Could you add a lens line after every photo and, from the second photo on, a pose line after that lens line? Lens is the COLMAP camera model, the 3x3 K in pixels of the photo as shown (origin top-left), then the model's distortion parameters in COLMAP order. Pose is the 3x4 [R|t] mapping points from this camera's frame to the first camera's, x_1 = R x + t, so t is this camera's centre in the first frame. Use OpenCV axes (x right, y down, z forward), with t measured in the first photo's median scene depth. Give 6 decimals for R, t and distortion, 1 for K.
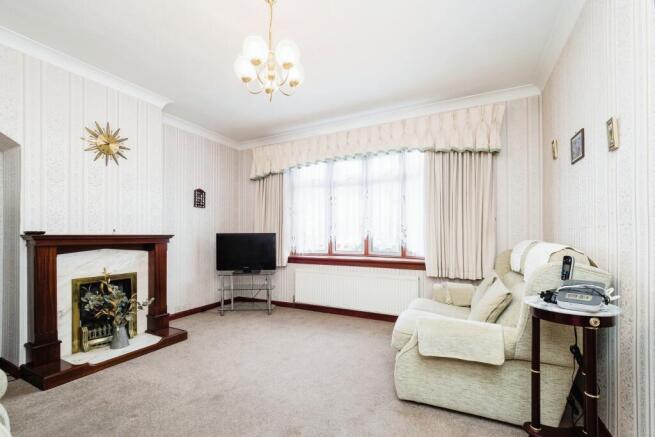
lens RADIAL K [[286.3, 0, 327.6], [0, 286.3, 235.2], [0, 0, 1]] dist [0.000471, 0.000039]
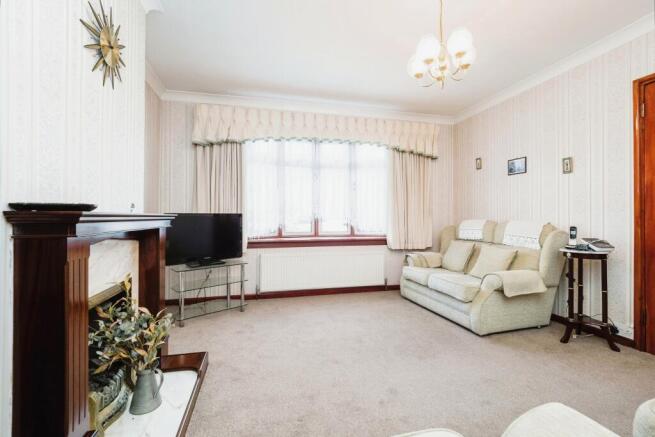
lens RADIAL K [[278.8, 0, 327.5], [0, 278.8, 218.5], [0, 0, 1]] dist [-0.000825, -0.000170]
pose [[0.753786, -0.002911, 0.657114, -0.545853], [0.001909, 0.999996, 0.002241, 0.005028], [-0.657118, -0.000435, 0.753788, 0.224633]]
